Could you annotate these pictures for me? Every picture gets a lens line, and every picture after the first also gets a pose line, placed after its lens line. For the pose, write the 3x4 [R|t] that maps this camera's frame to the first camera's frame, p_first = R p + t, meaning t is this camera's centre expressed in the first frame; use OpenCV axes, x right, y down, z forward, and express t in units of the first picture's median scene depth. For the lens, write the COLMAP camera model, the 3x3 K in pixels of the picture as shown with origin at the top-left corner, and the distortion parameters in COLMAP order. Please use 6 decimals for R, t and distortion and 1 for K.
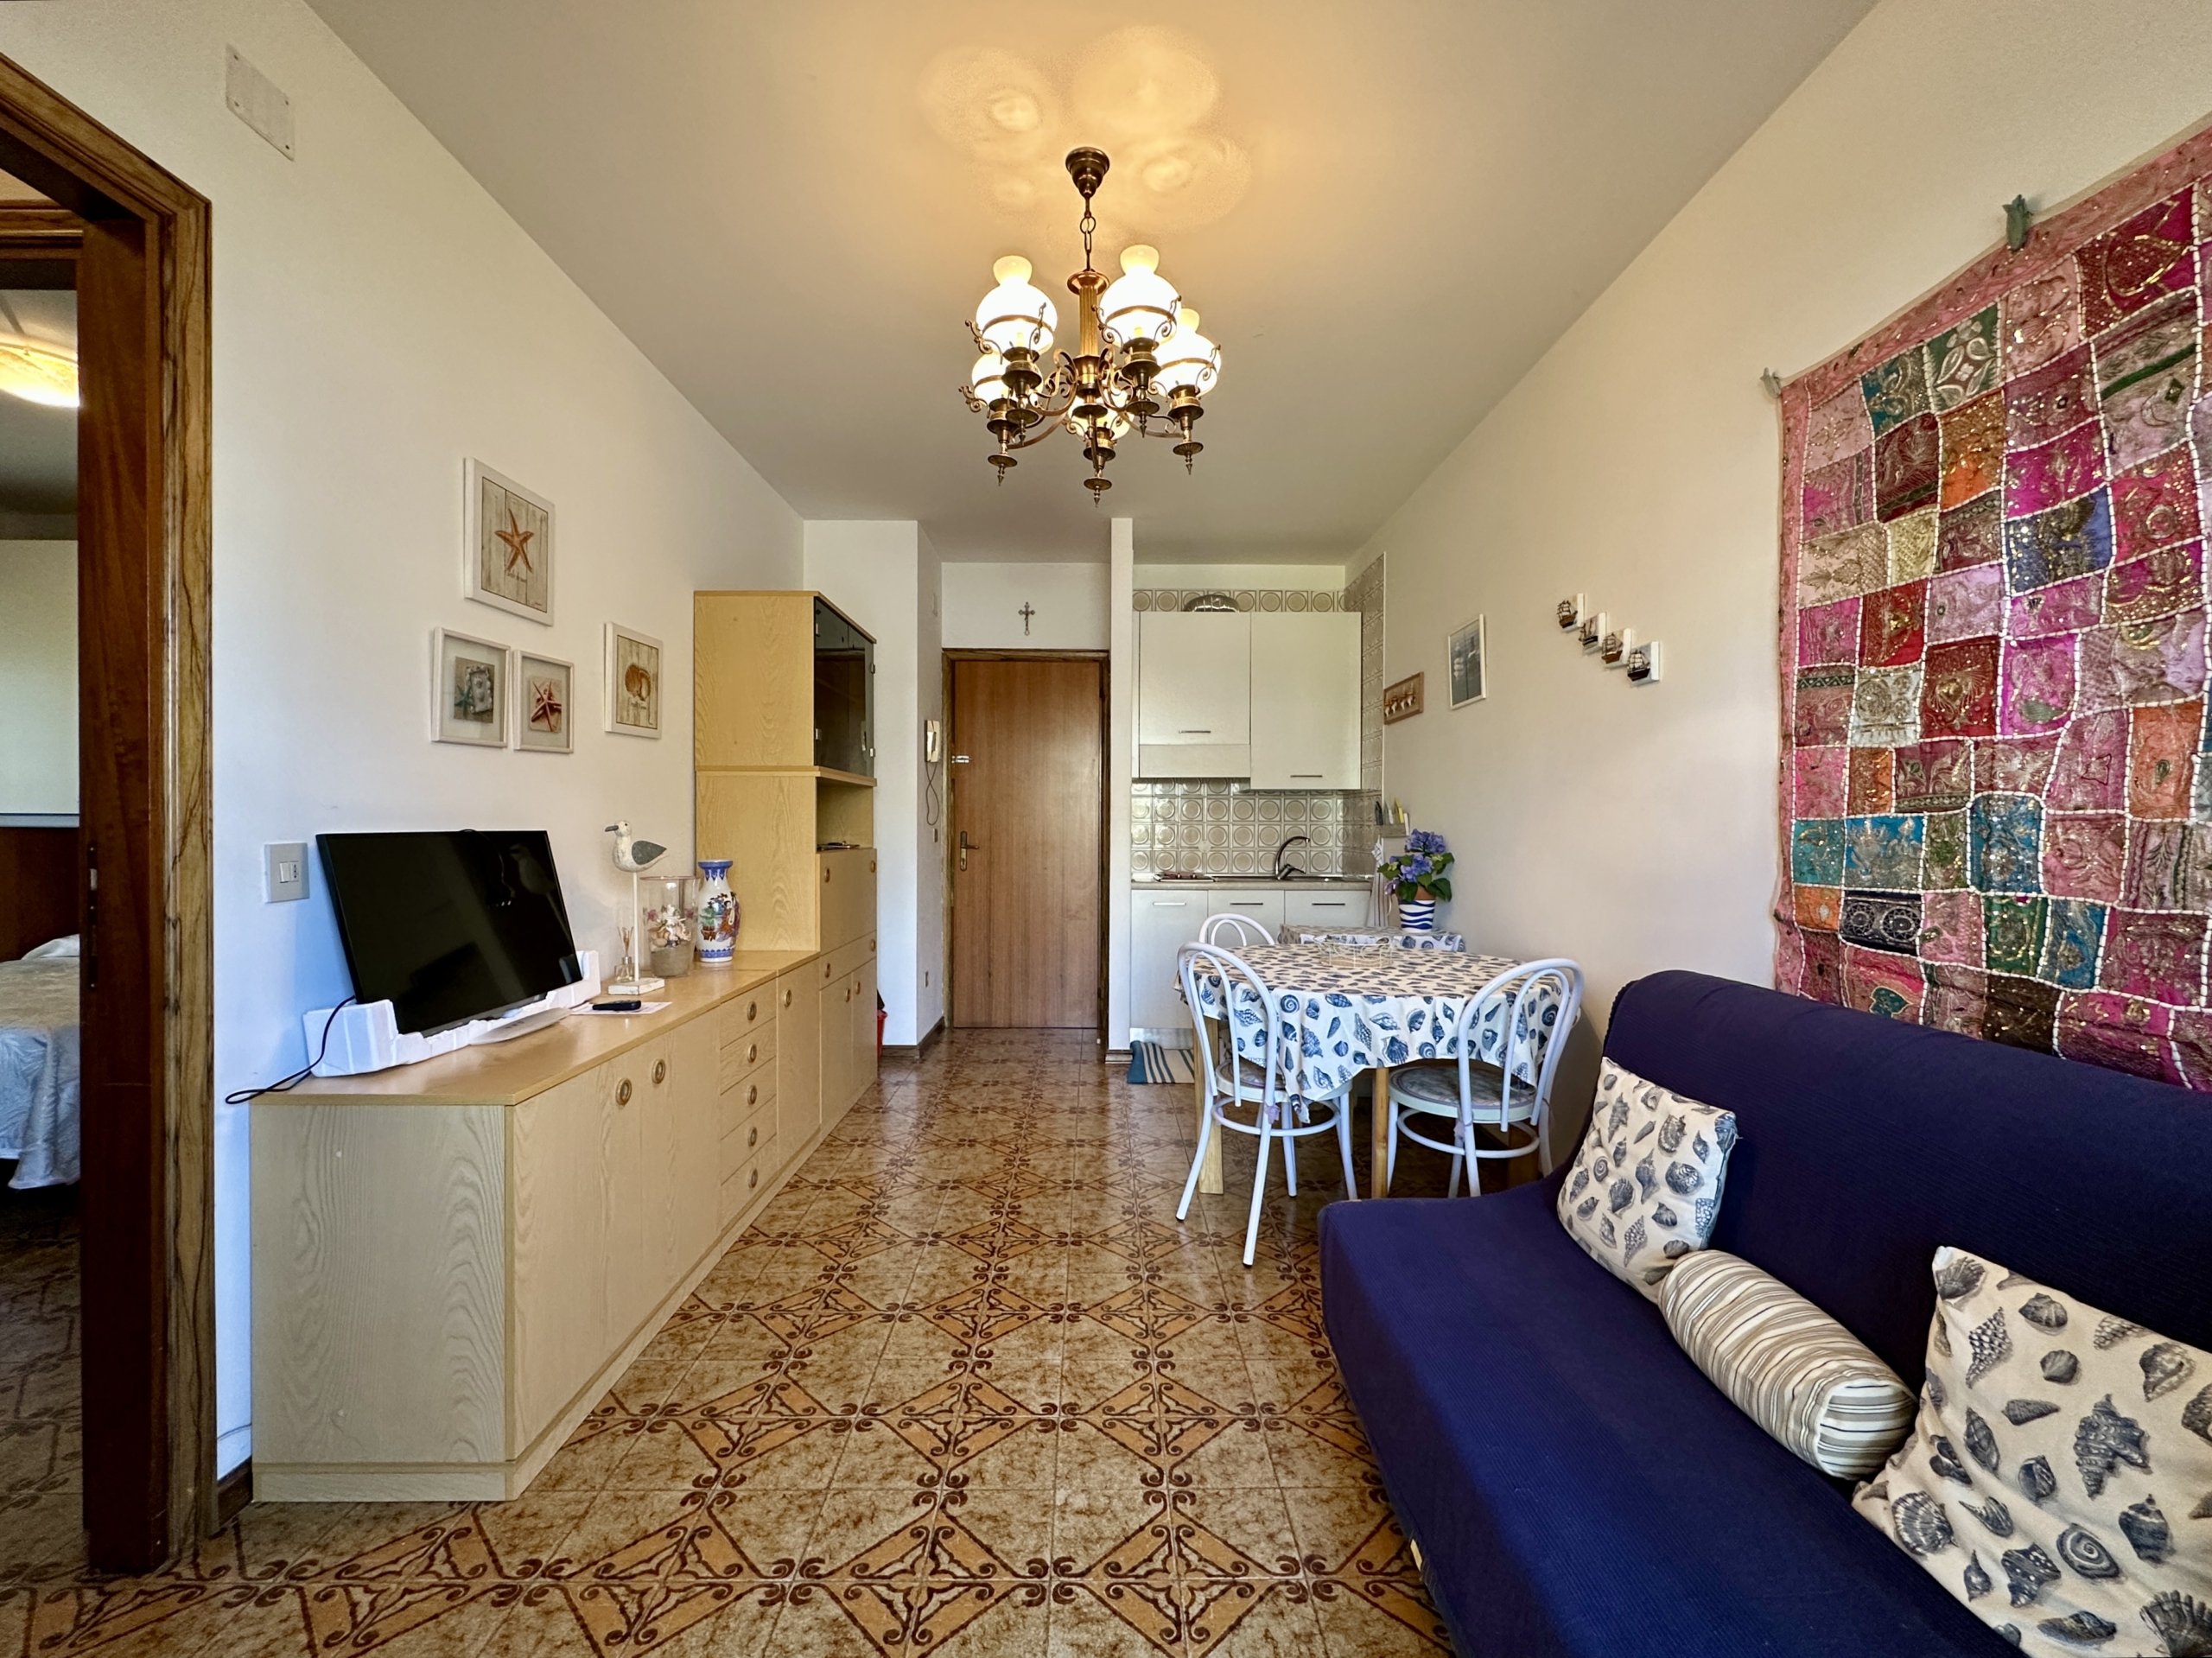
lens RADIAL K [[948.2, 0, 1118.2], [0, 948.2, 835.5], [0, 0, 1]] dist [-0.000953, 0.000061]
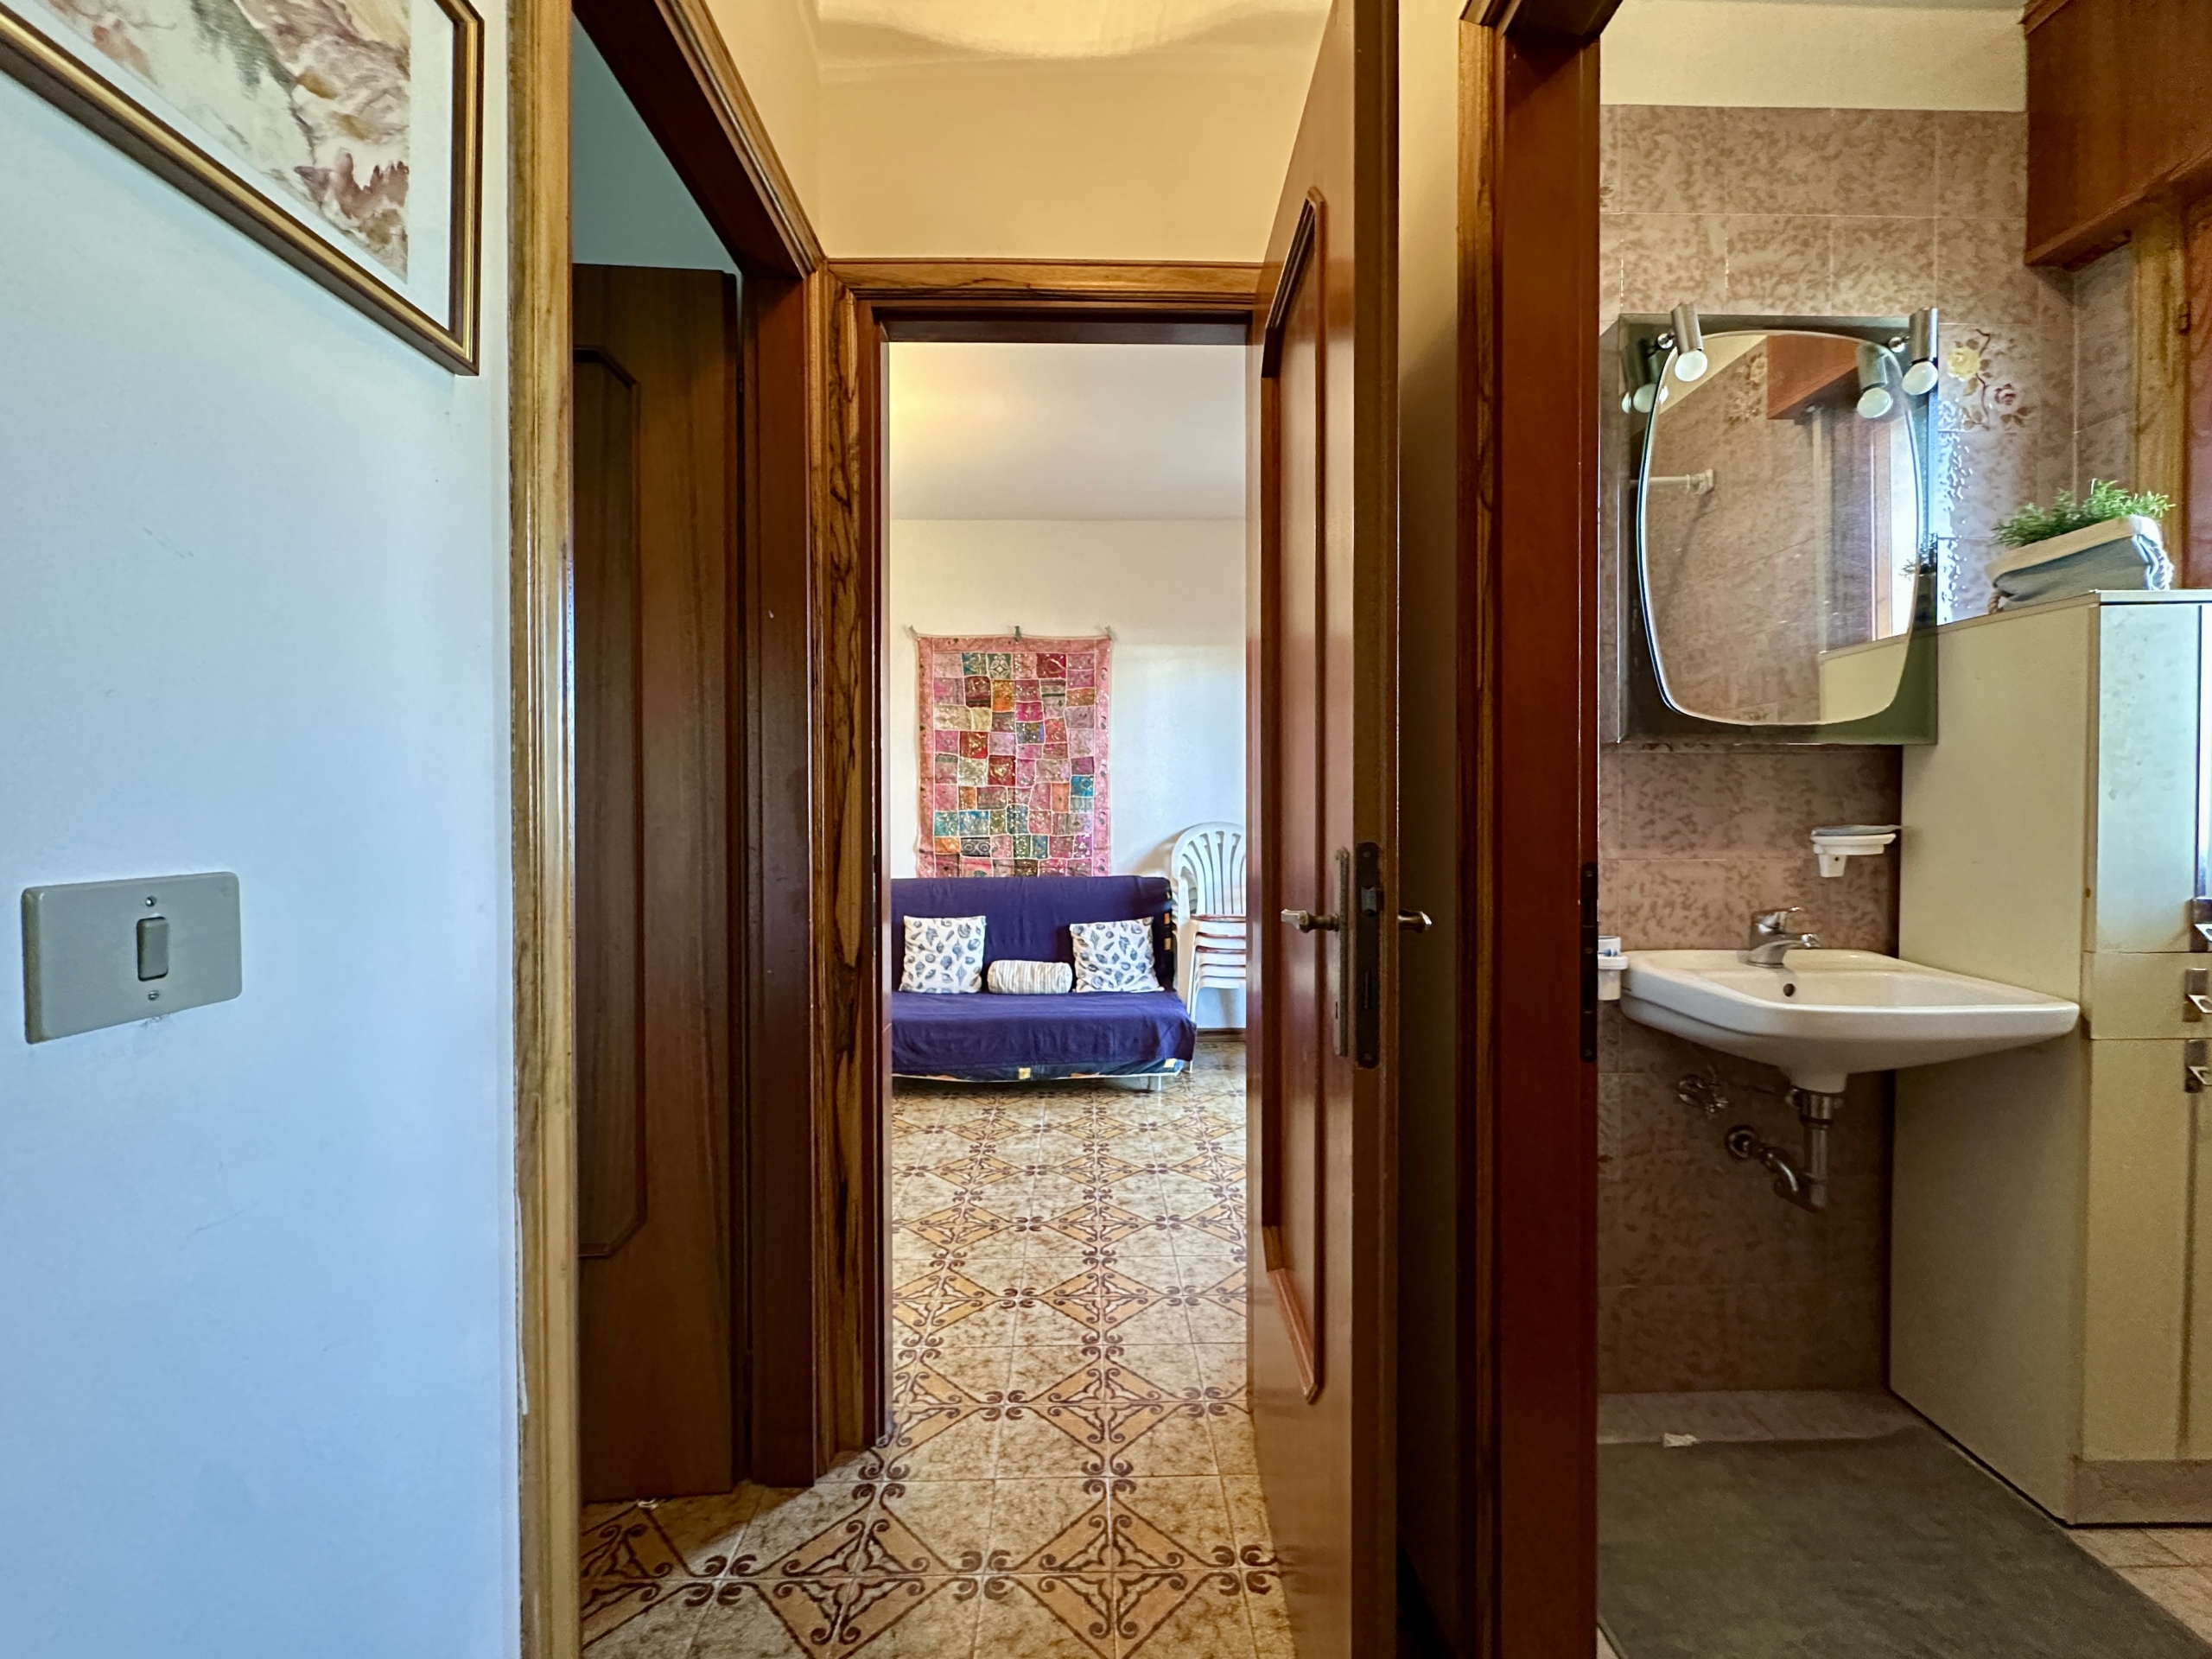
lens RADIAL K [[948.2, 0, 1118.2], [0, 948.2, 836.0], [0, 0, 1]] dist [-0.000953, 0.000061]
pose [[-0.037701, -0.028086, 0.998894, -2.227440], [0.010112, 0.999543, 0.028486, -0.022752], [-0.999238, 0.011175, -0.037399, 0.718193]]
